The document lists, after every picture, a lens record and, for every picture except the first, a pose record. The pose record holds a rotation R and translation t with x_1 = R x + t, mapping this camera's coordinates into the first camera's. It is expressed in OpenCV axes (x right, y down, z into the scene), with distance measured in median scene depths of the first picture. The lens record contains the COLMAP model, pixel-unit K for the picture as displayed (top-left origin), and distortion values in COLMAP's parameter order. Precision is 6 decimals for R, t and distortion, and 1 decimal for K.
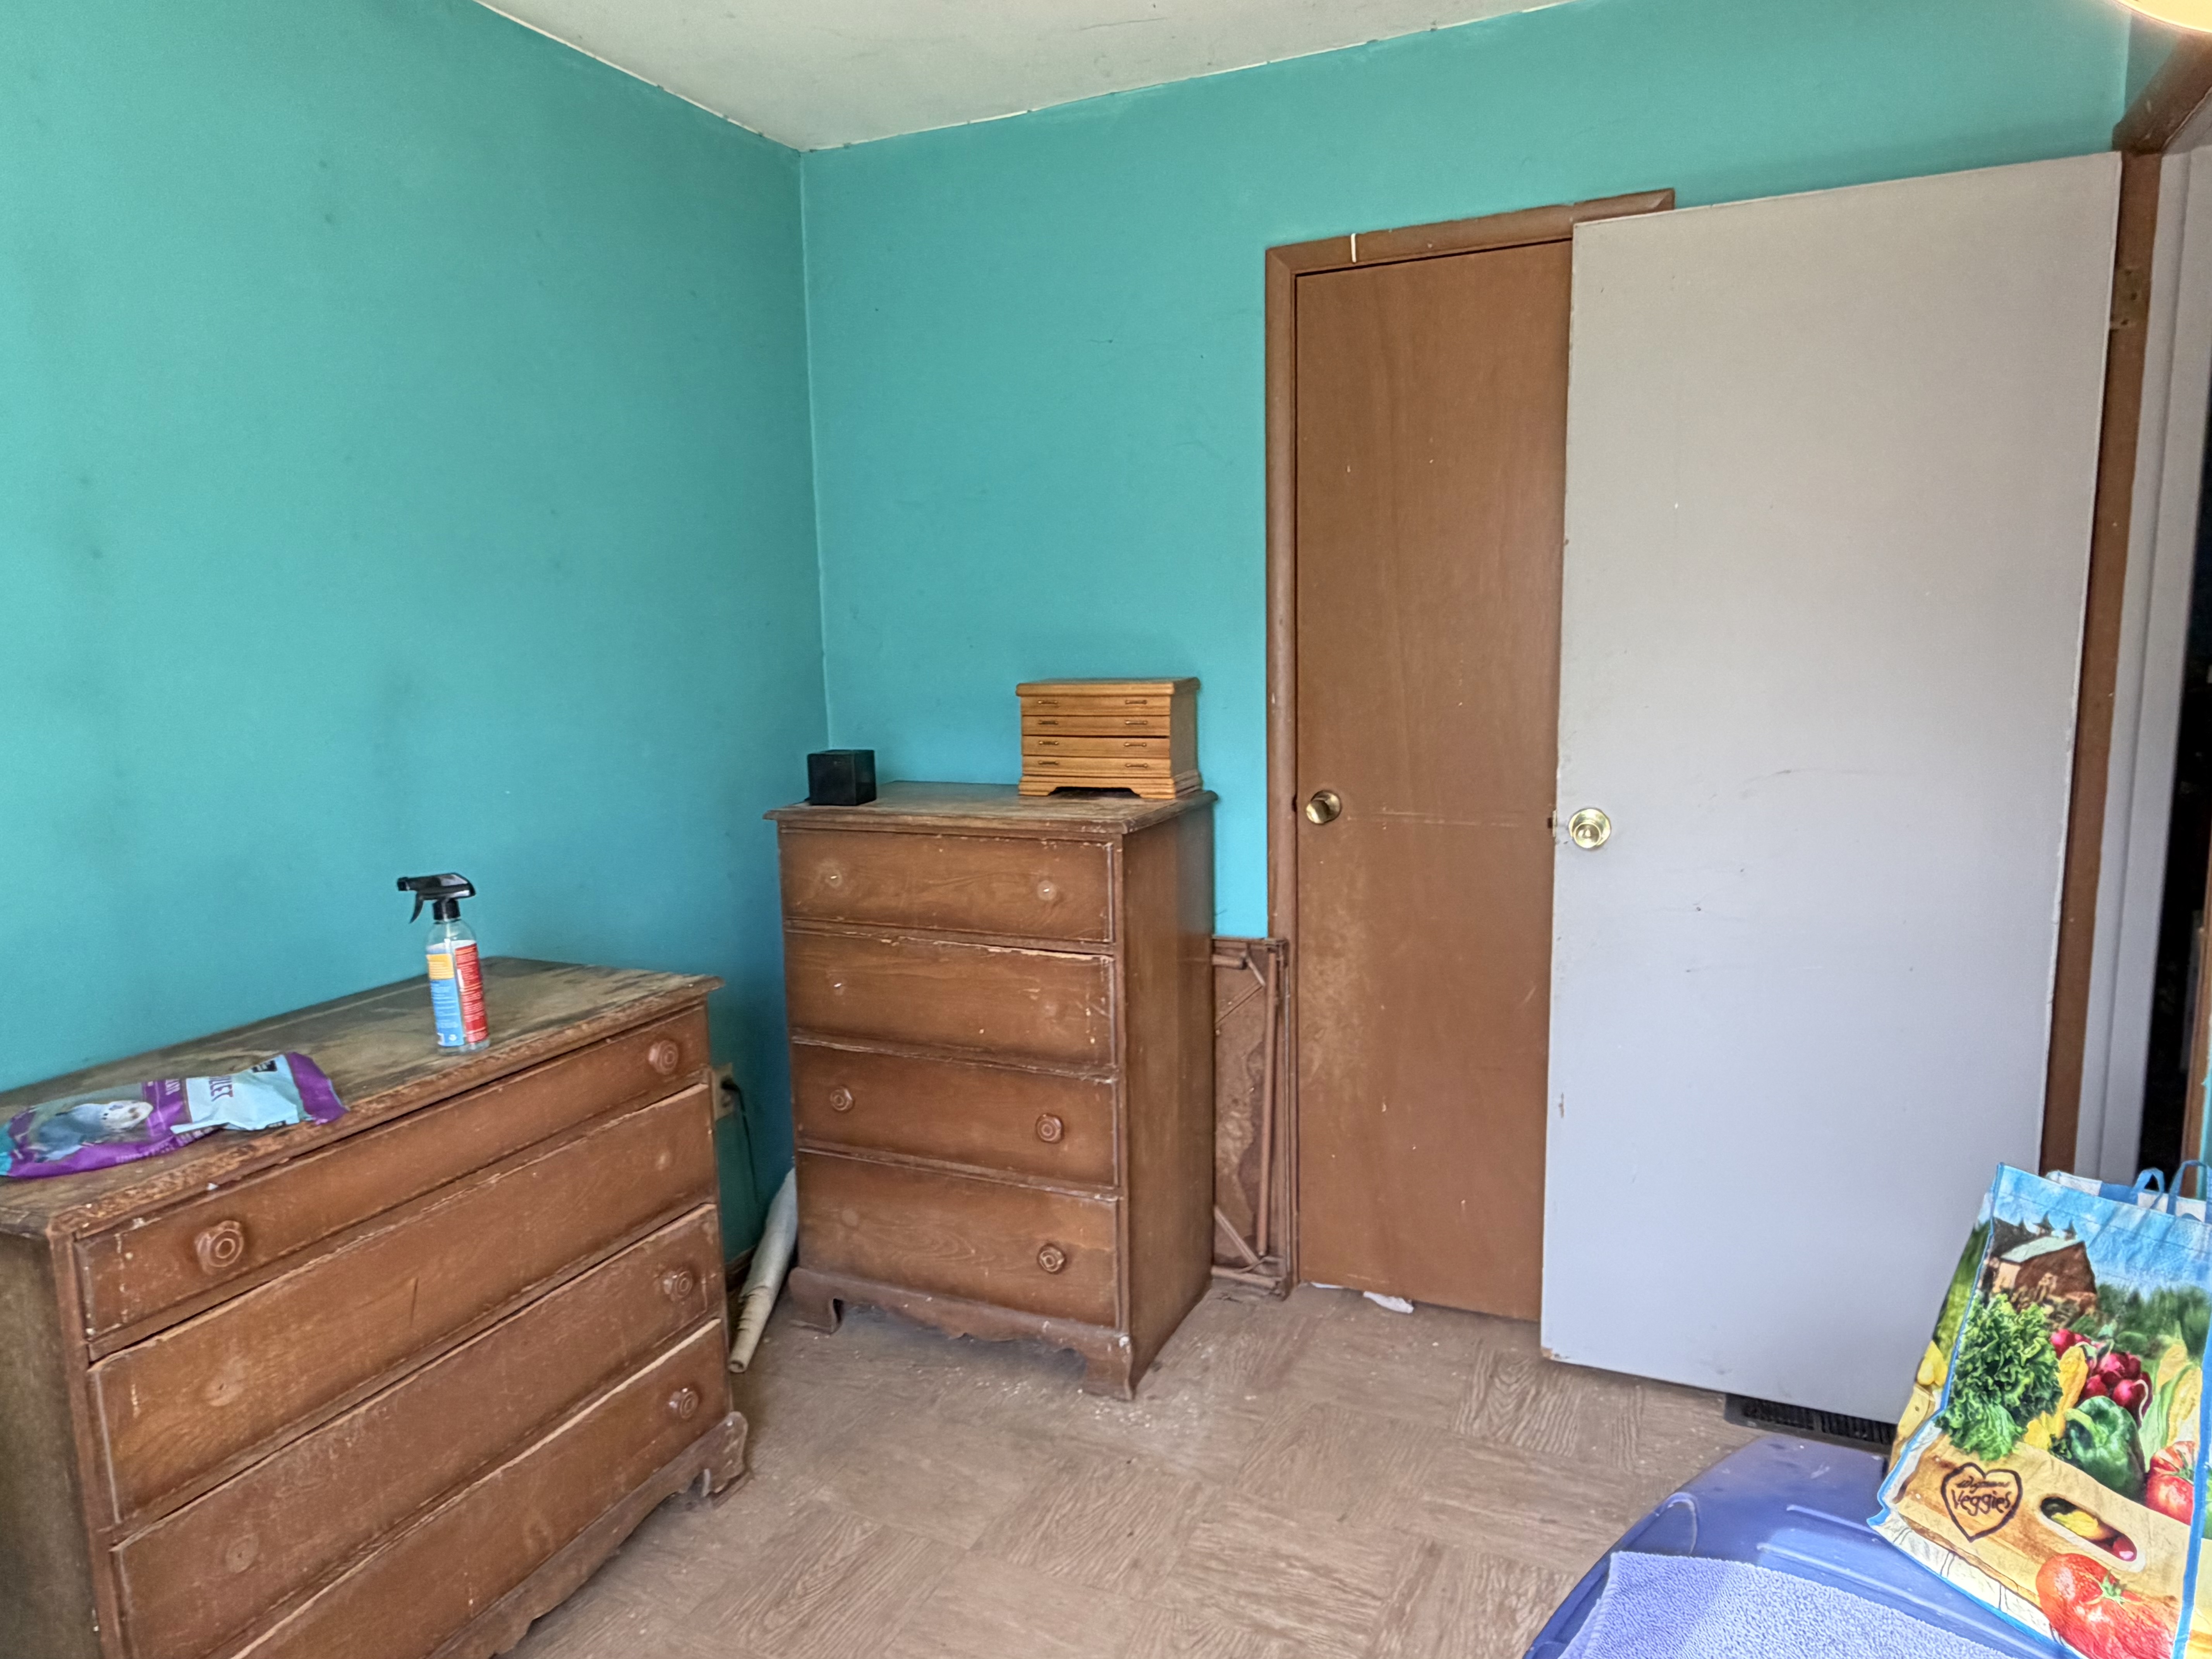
lens RADIAL K [[1409.3, 0, 1106.2], [0, 1409.3, 834.7], [0, 0, 1]] dist [0.005142, -0.000303]
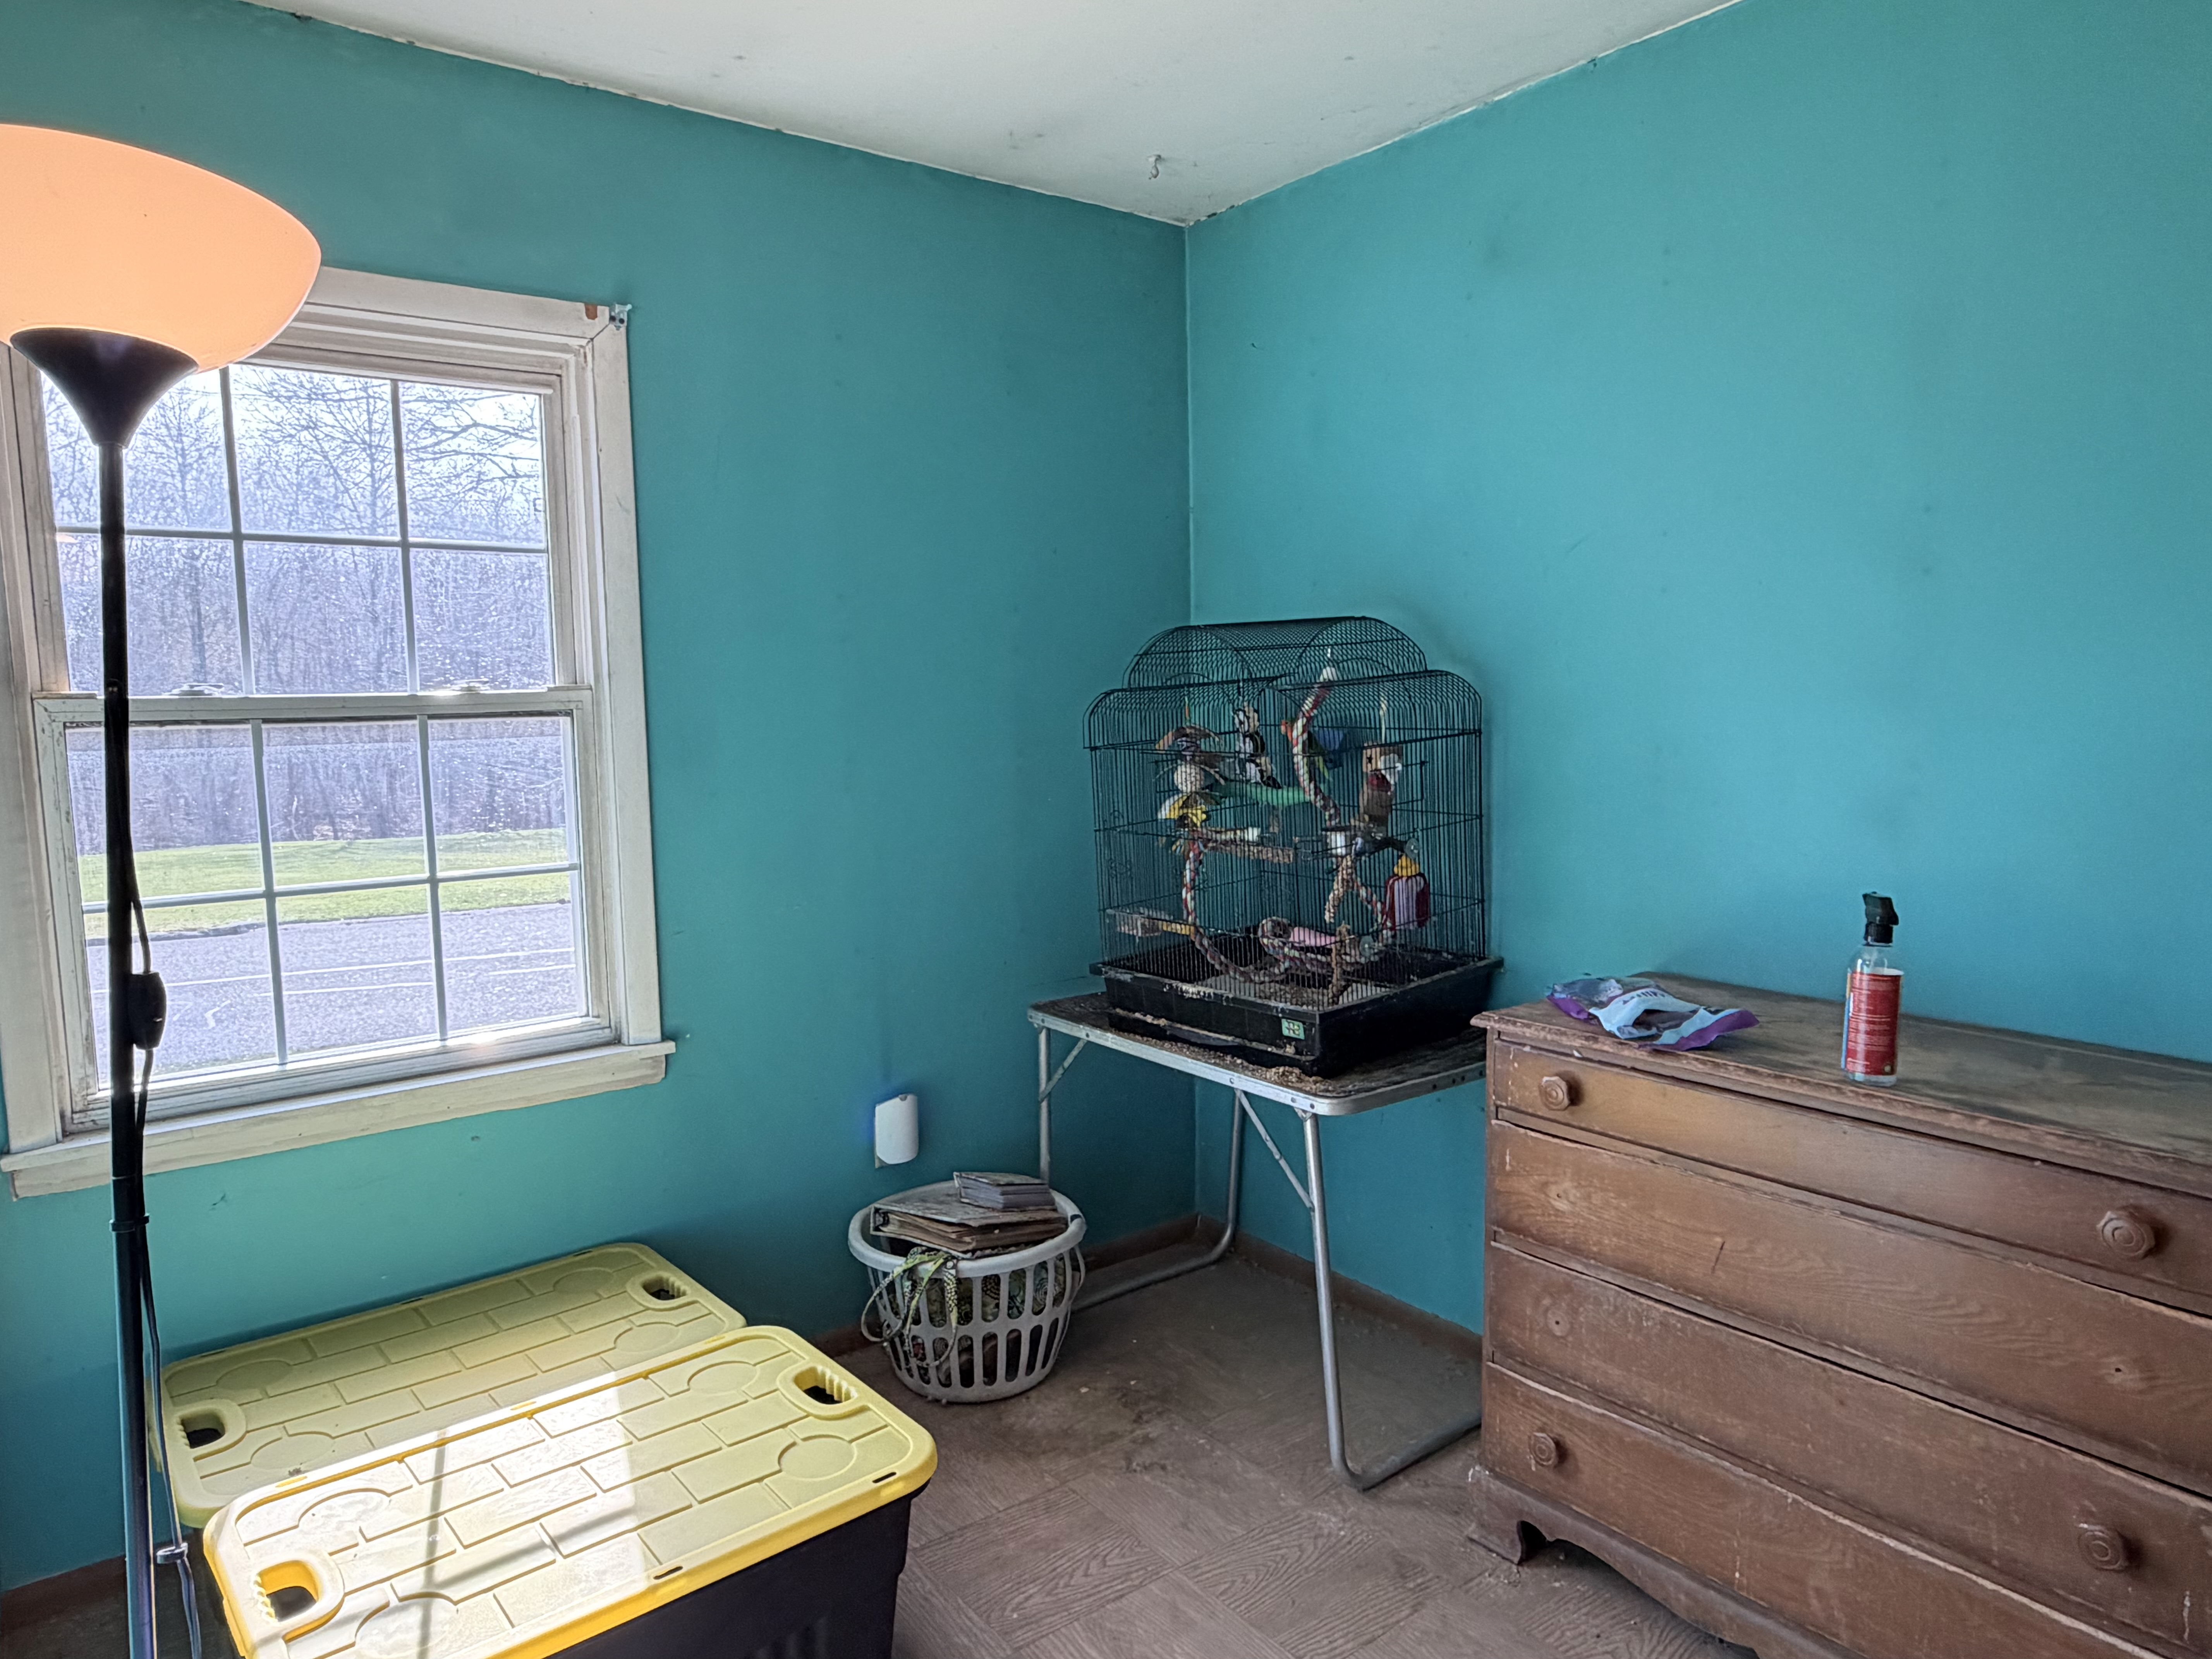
lens RADIAL K [[1409.3, 0, 1107.8], [0, 1409.3, 821.6], [0, 0, 1]] dist [0.005142, -0.000303]
pose [[-0.458022, 0.117944, -0.881082, 0.632856], [-0.108477, 0.976336, 0.187085, -0.149214], [0.882297, 0.181266, -0.434389, 0.965573]]
